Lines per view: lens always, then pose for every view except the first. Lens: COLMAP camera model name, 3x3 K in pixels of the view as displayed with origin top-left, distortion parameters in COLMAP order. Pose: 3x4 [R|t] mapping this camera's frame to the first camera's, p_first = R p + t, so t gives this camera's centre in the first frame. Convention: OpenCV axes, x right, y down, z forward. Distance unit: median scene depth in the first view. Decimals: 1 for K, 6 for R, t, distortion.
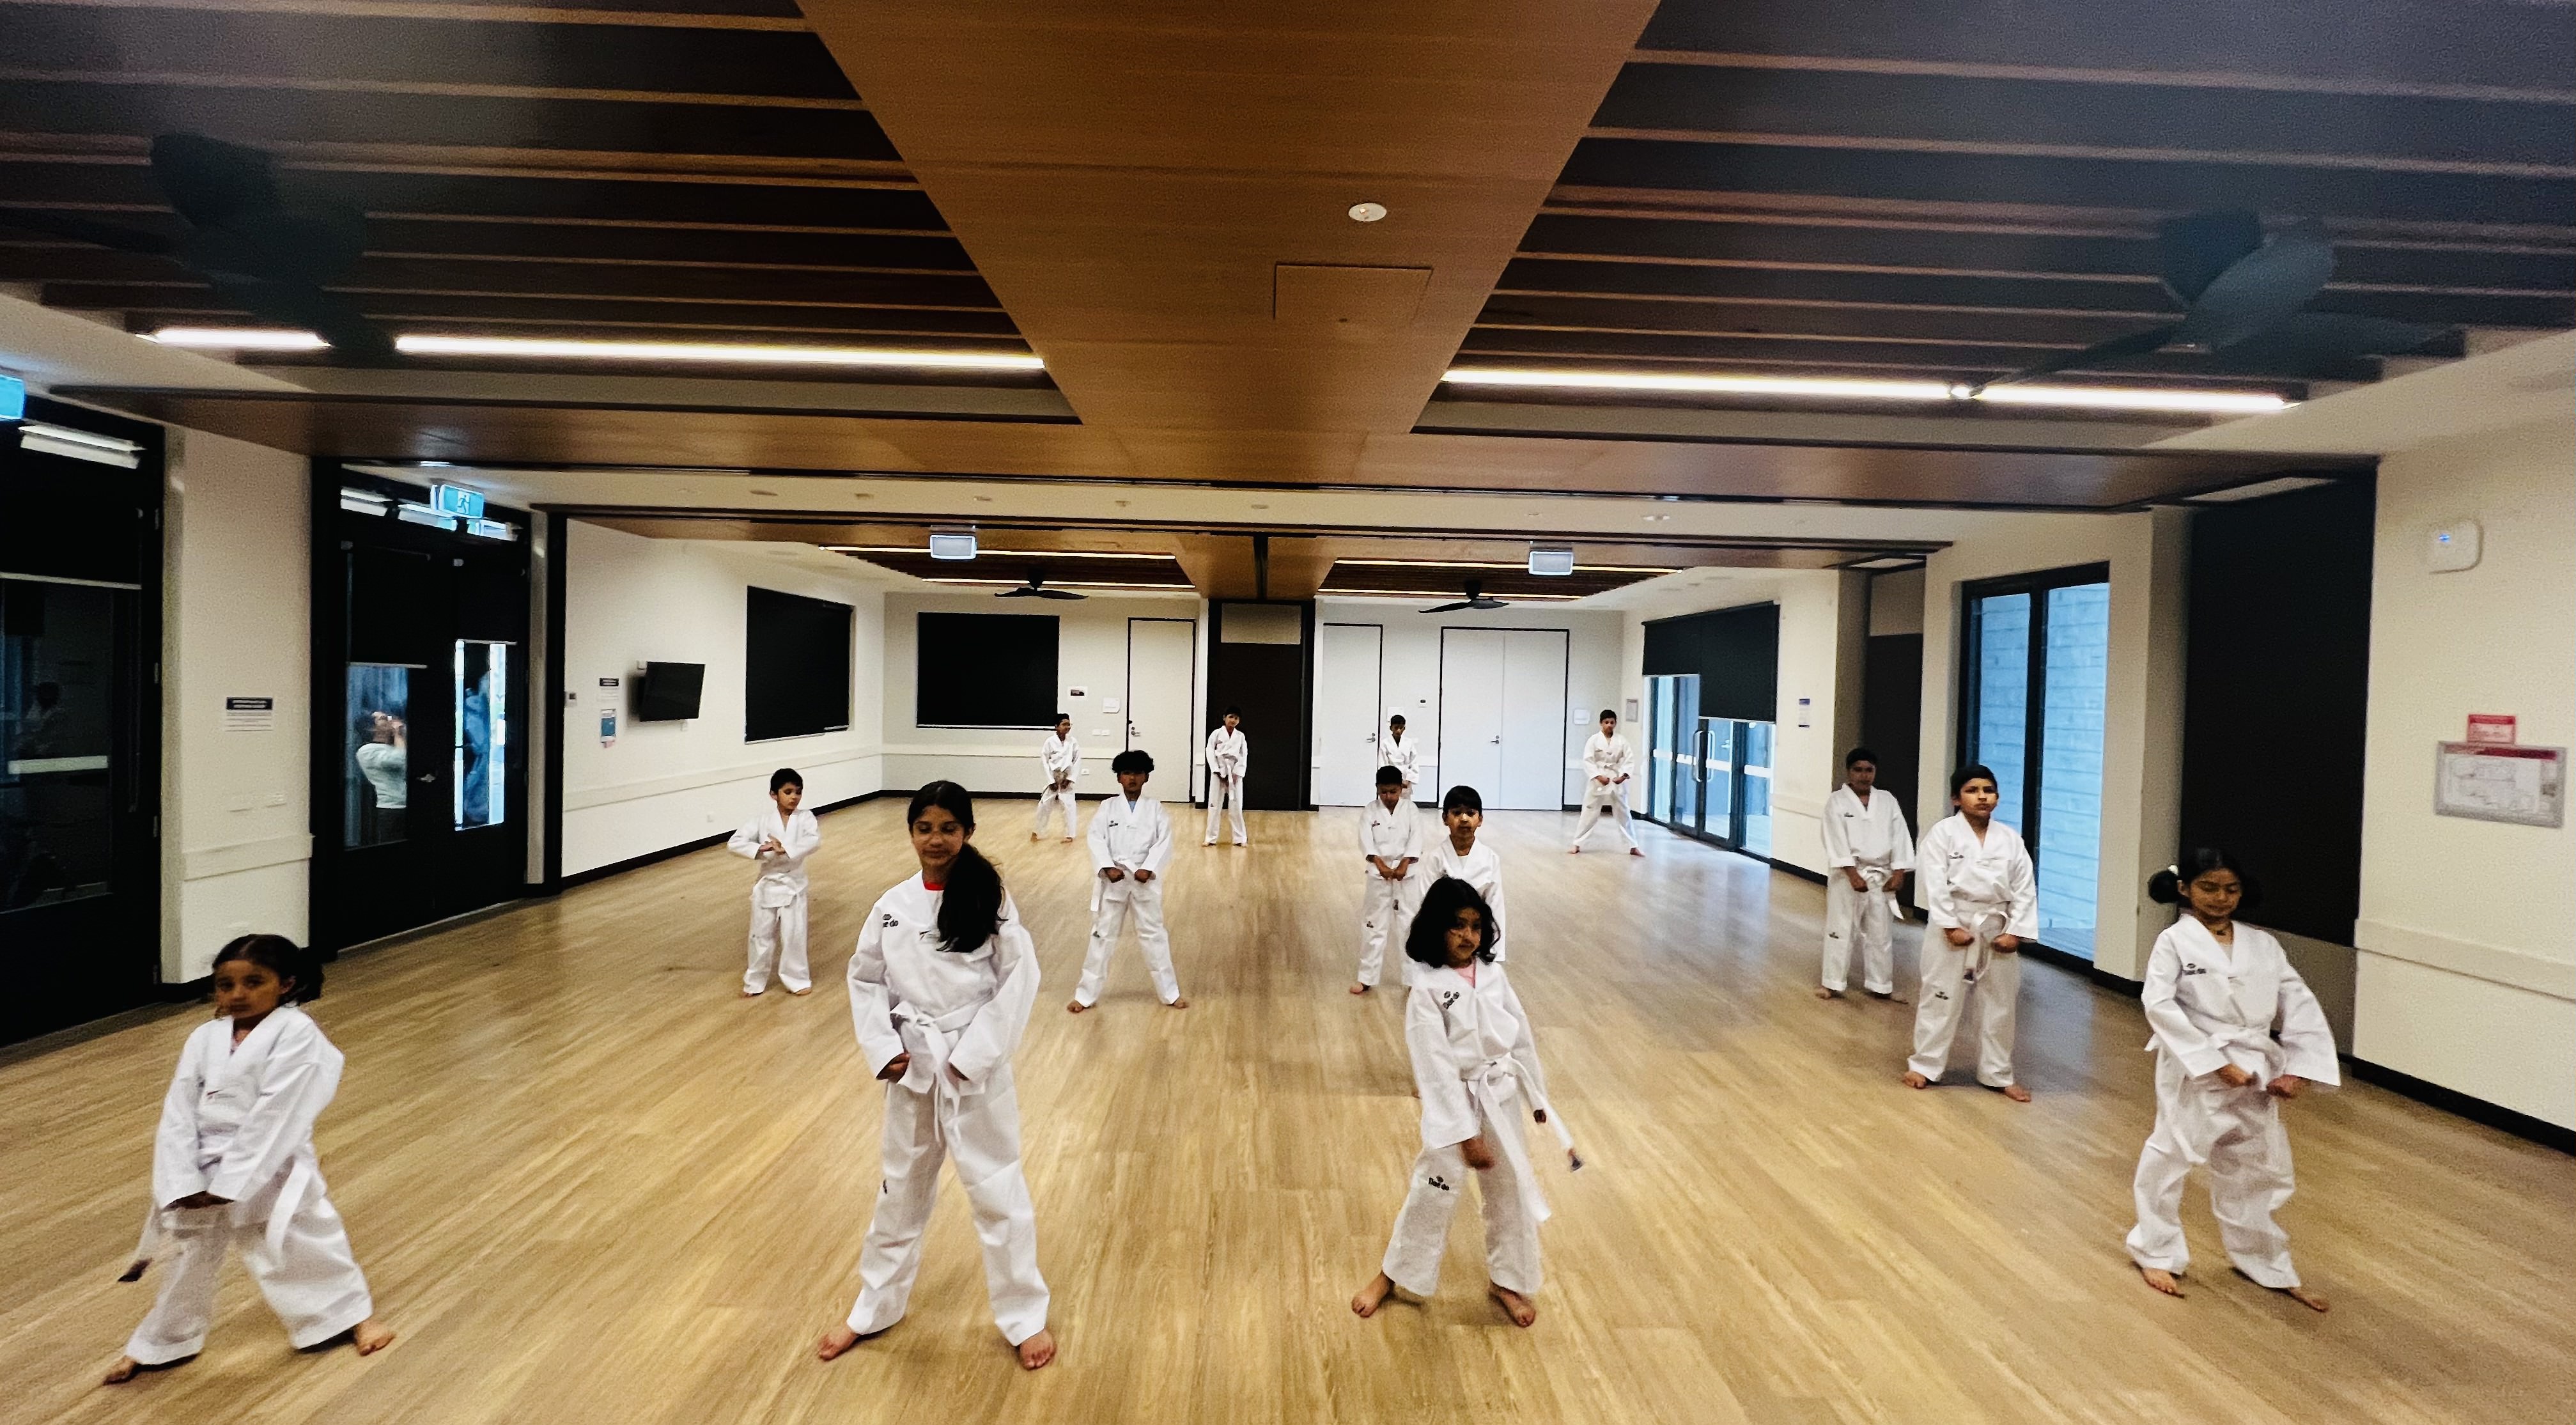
lens RADIAL K [[1050.0, 0, 1282.9], [0, 1050.0, 702.1], [0, 0, 1]] dist [-0.001288, 0.000462]
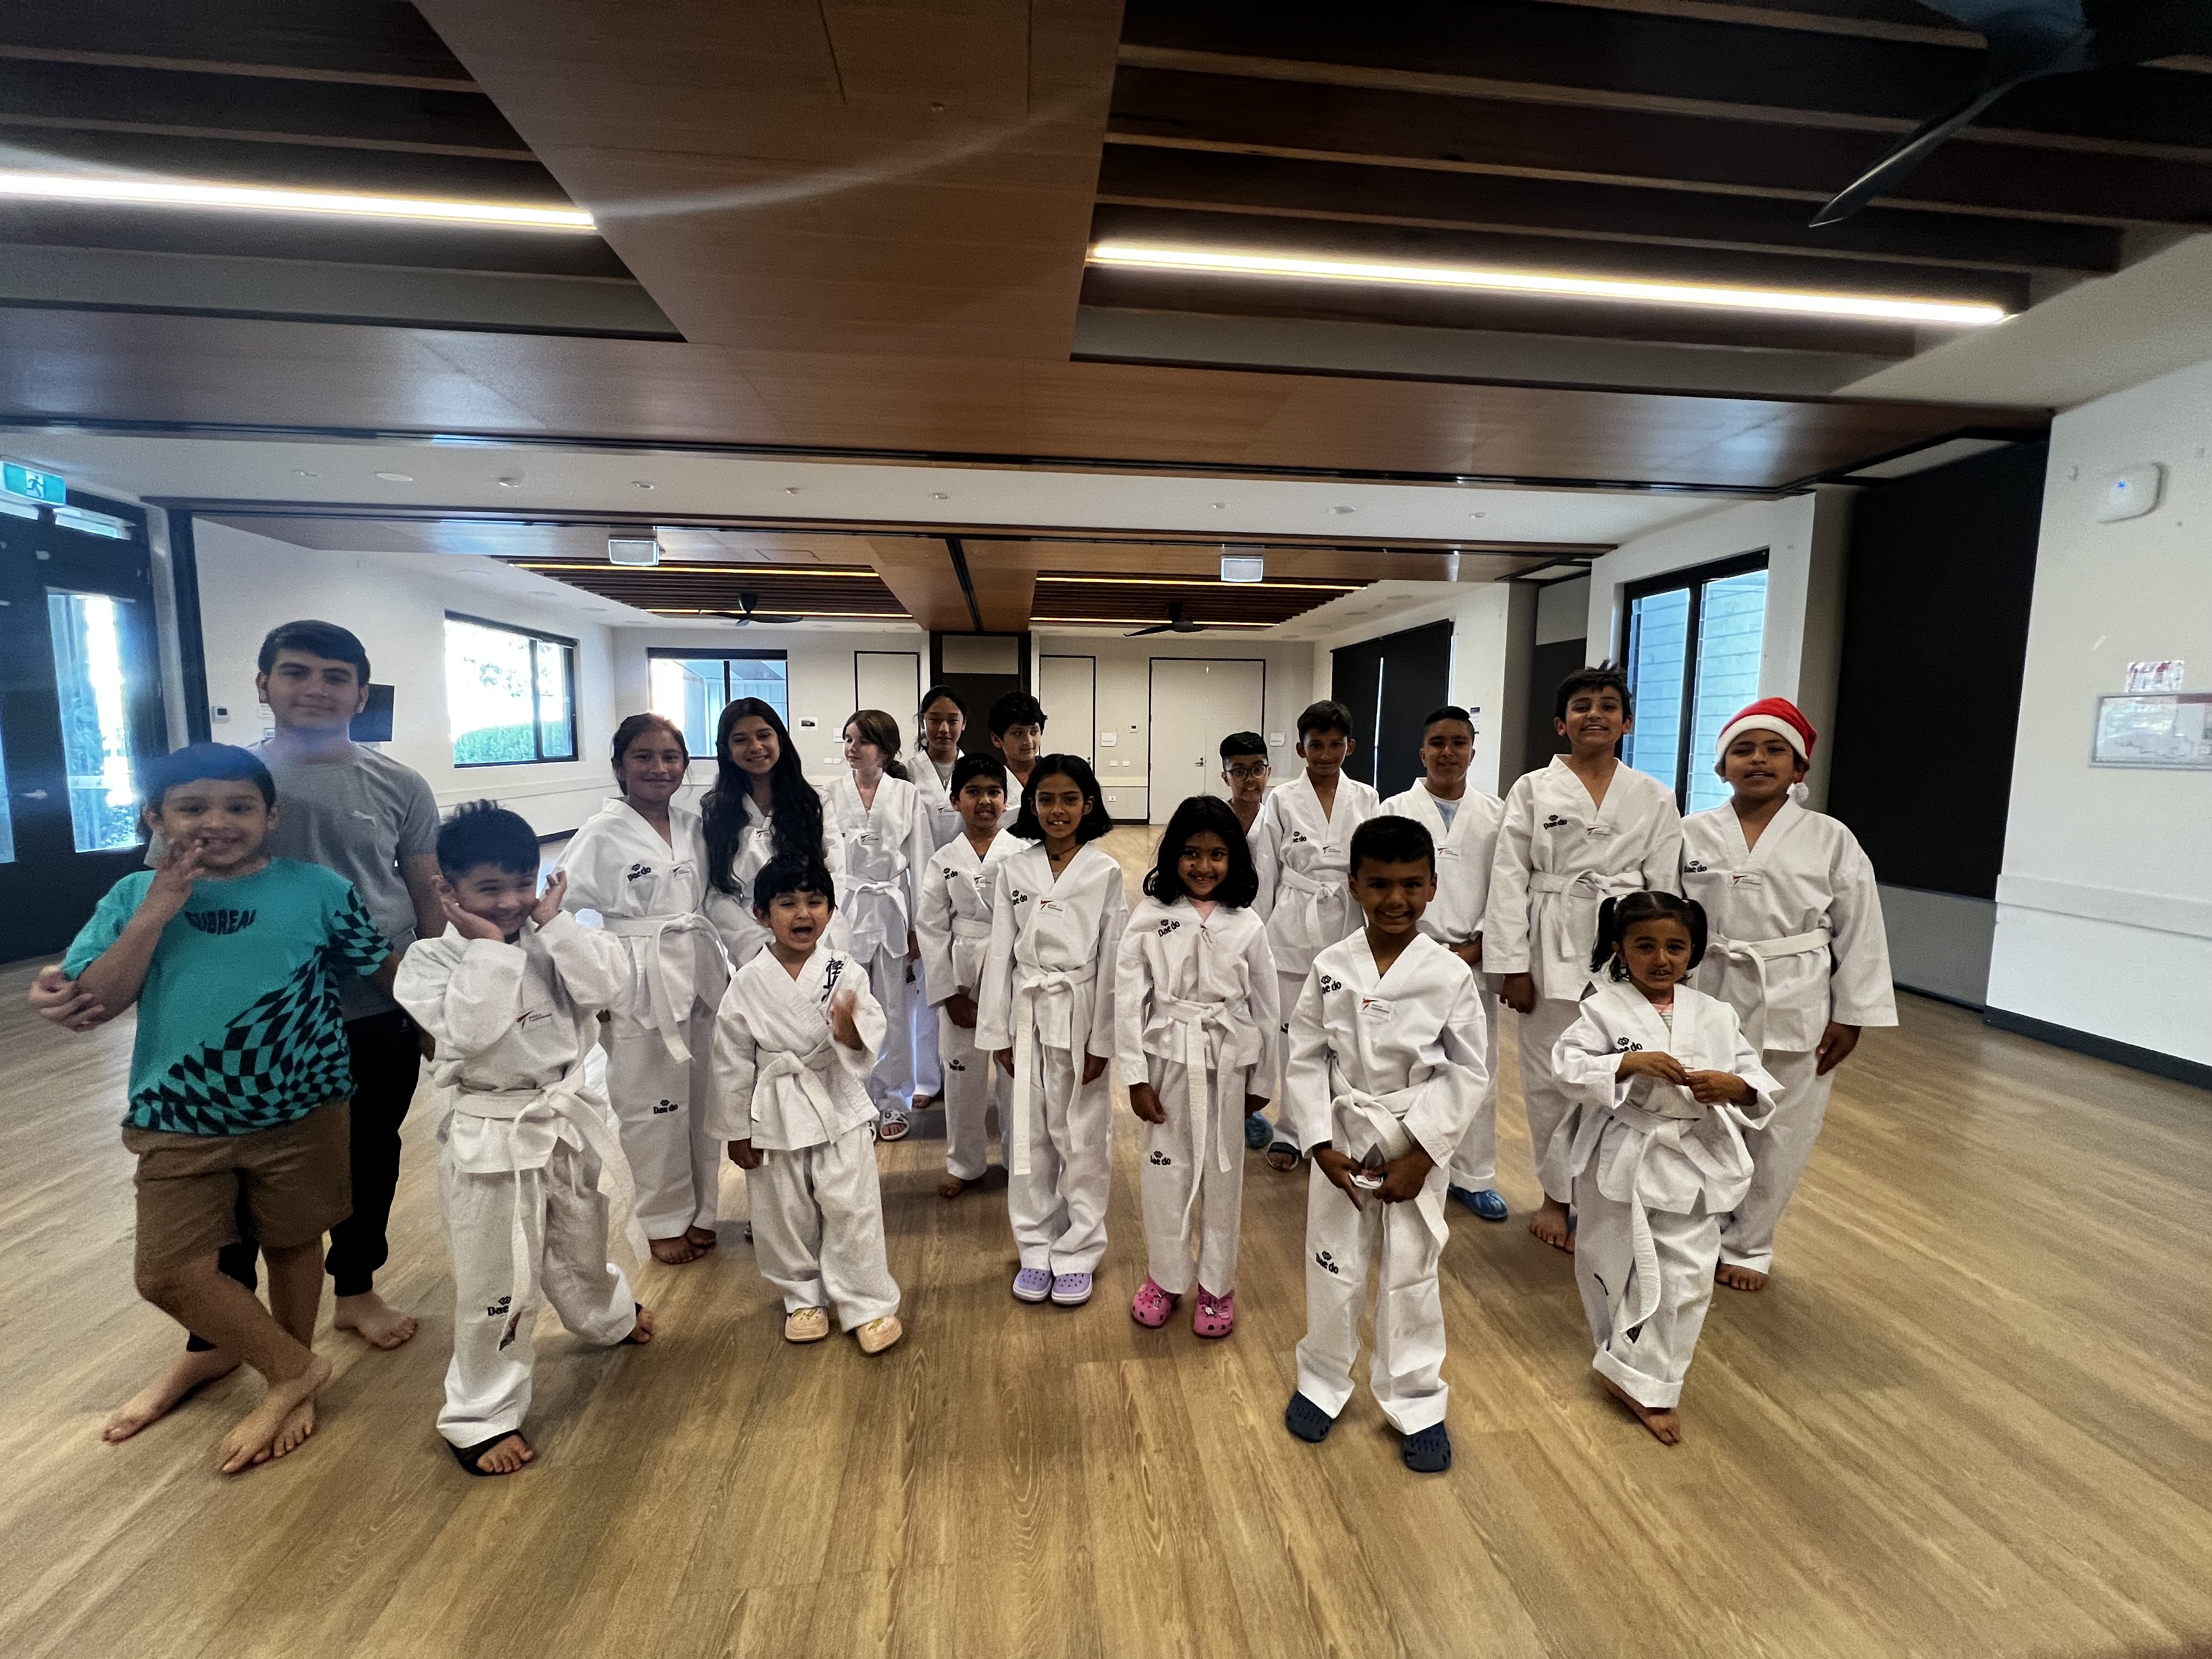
lens RADIAL K [[900.2, 0, 1104.0], [0, 900.2, 830.7], [0, 0, 1]] dist [-0.000738, 0.000344]
pose [[0.996473, -0.024347, 0.080299, 0.070912], [0.017179, 0.995904, 0.088771, 0.065516], [-0.082131, -0.087079, 0.992810, 0.184136]]
